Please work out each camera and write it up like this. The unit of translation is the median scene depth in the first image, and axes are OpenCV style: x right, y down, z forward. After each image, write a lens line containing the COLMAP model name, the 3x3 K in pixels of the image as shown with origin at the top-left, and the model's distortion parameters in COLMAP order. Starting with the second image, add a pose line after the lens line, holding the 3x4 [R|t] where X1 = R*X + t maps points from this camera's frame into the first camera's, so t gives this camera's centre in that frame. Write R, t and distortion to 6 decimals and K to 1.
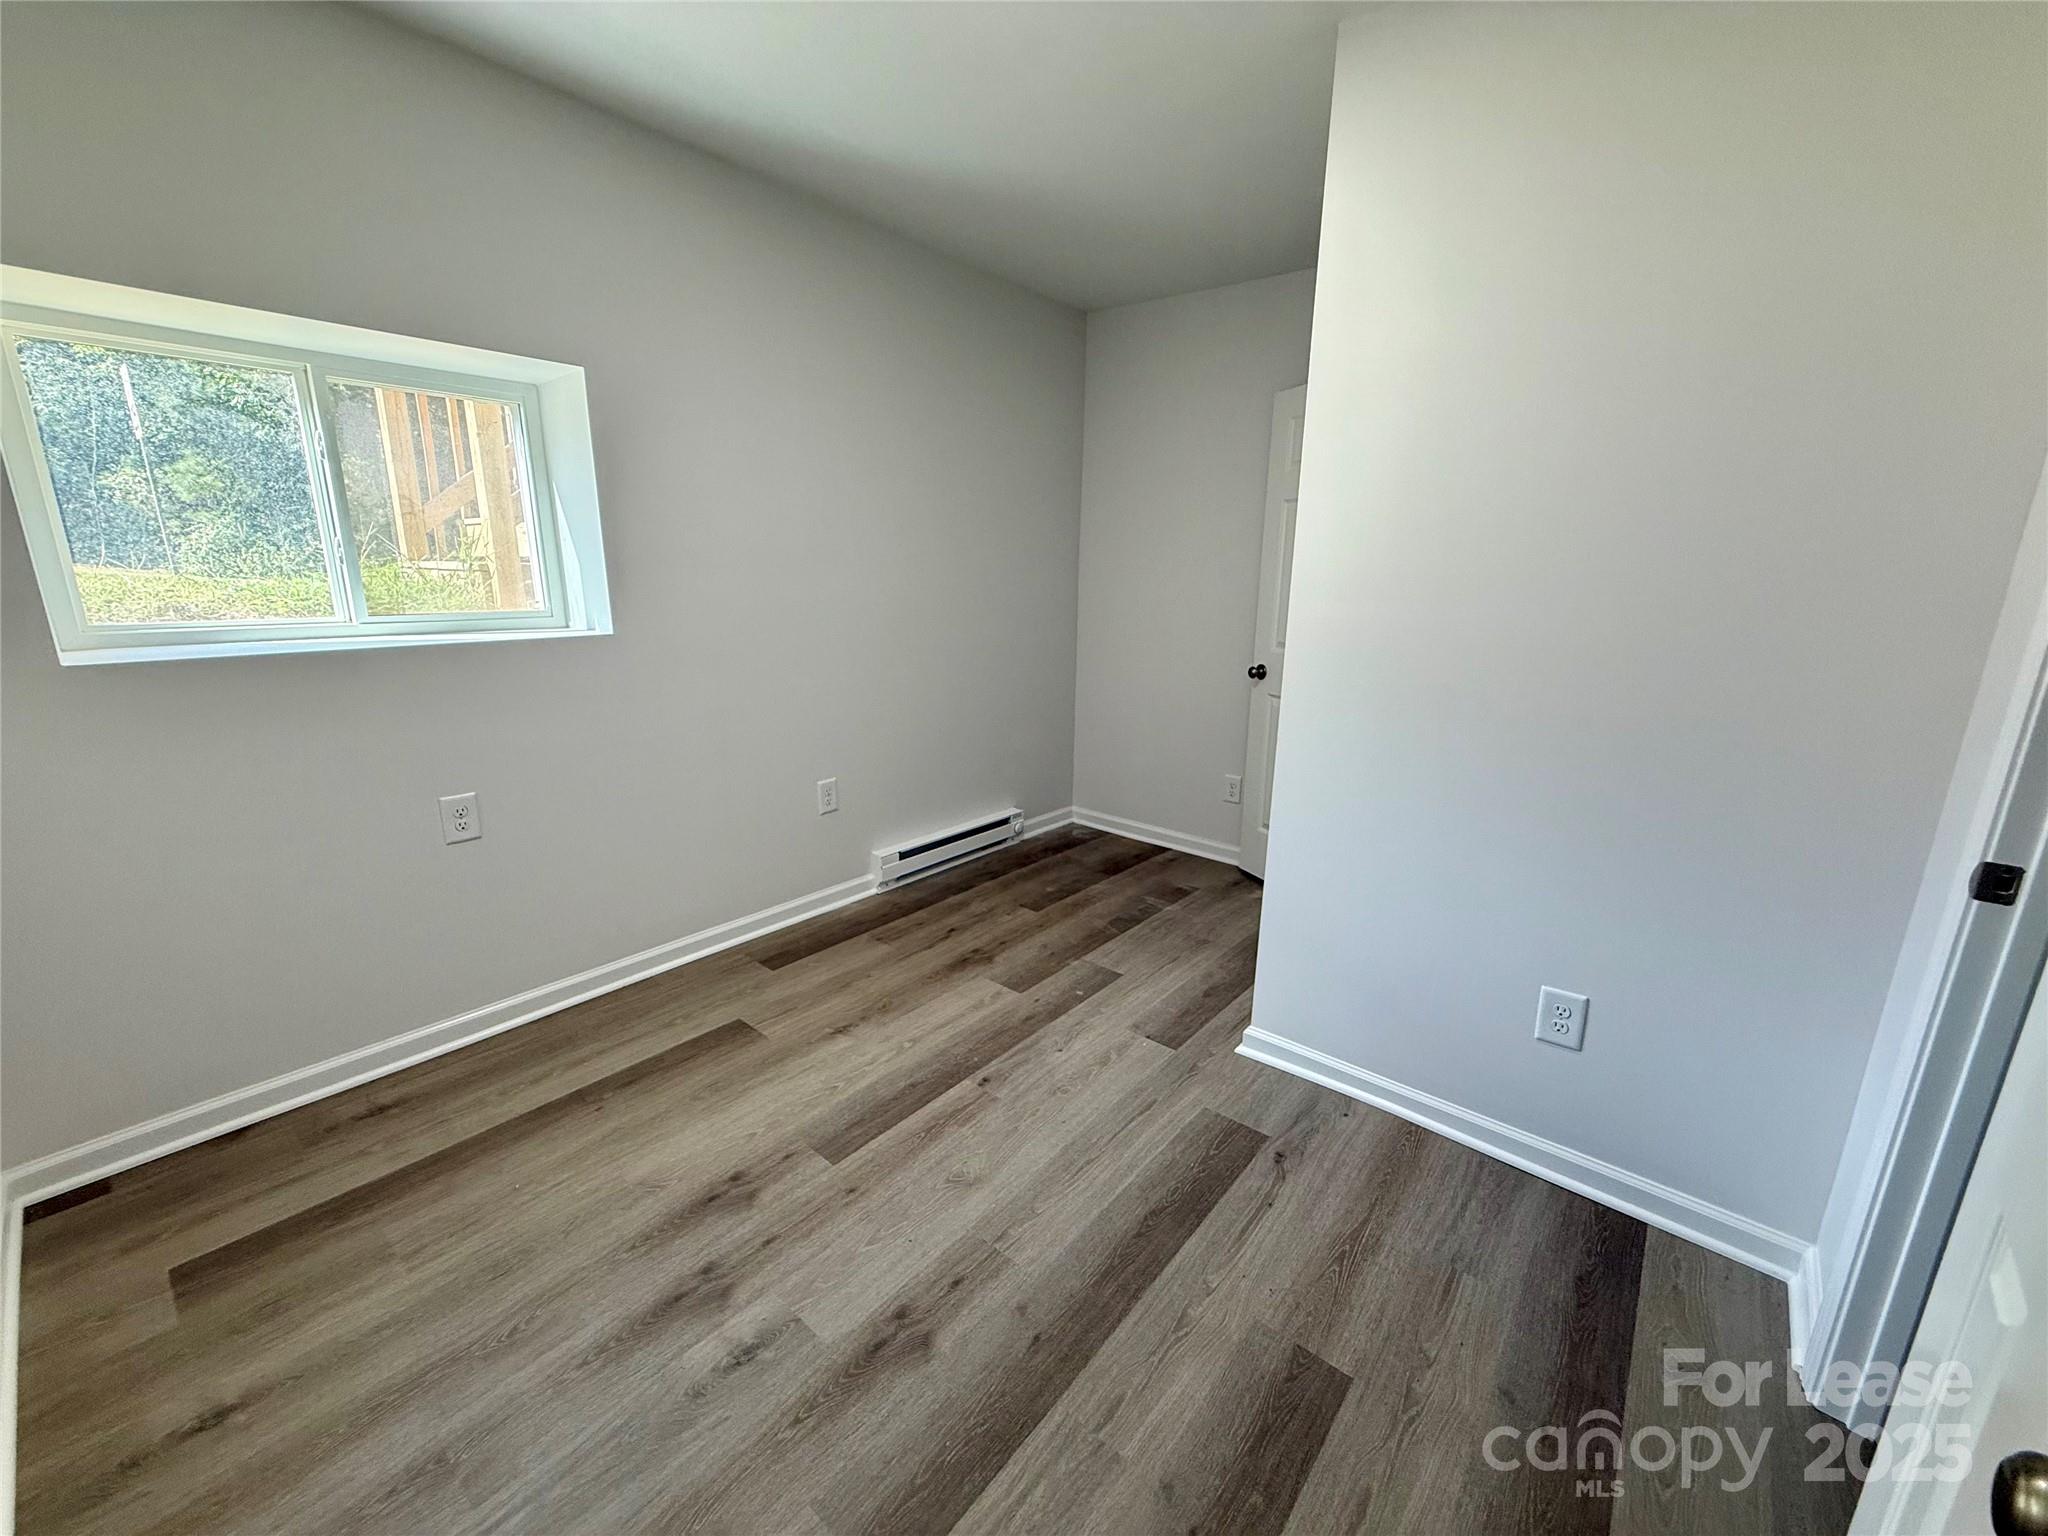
lens RADIAL K [[823.9, 0, 1019.5], [0, 823.9, 773.4], [0, 0, 1]] dist [-0.004184, -0.000313]
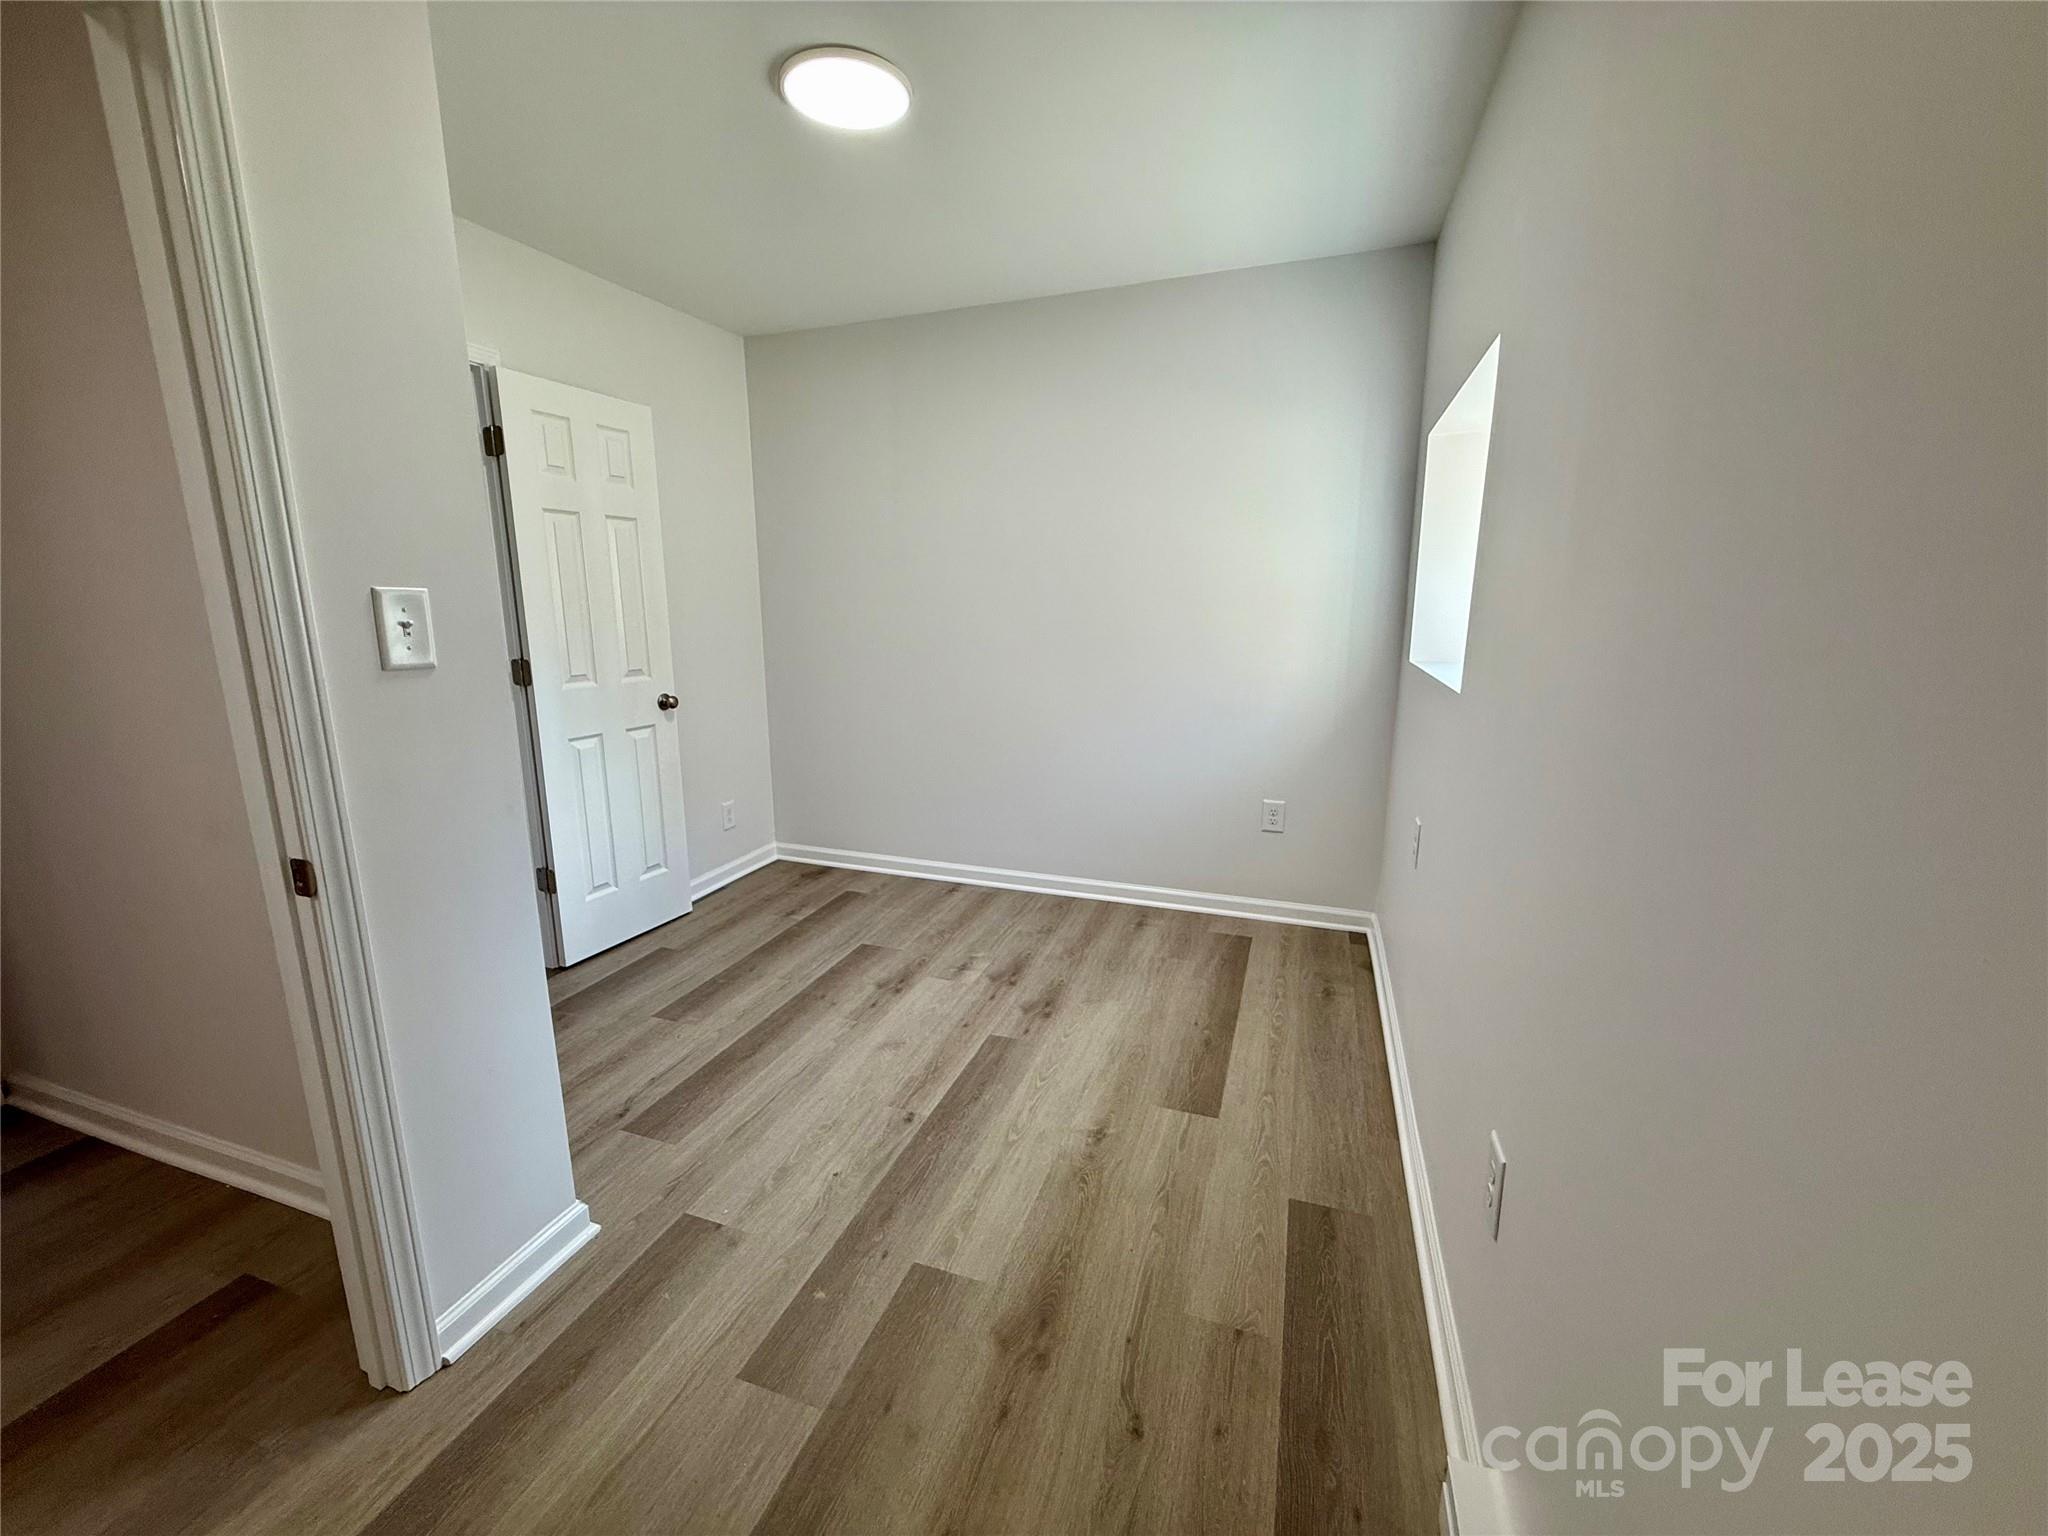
lens RADIAL K [[823.9, 0, 1026.7], [0, 823.9, 764.3], [0, 0, 1]] dist [-0.004184, -0.000313]
pose [[-0.933849, 0.056754, -0.353136, 0.153961], [-0.101408, 0.904802, 0.413582, -0.439920], [0.342991, 0.422034, -0.839193, 1.750328]]
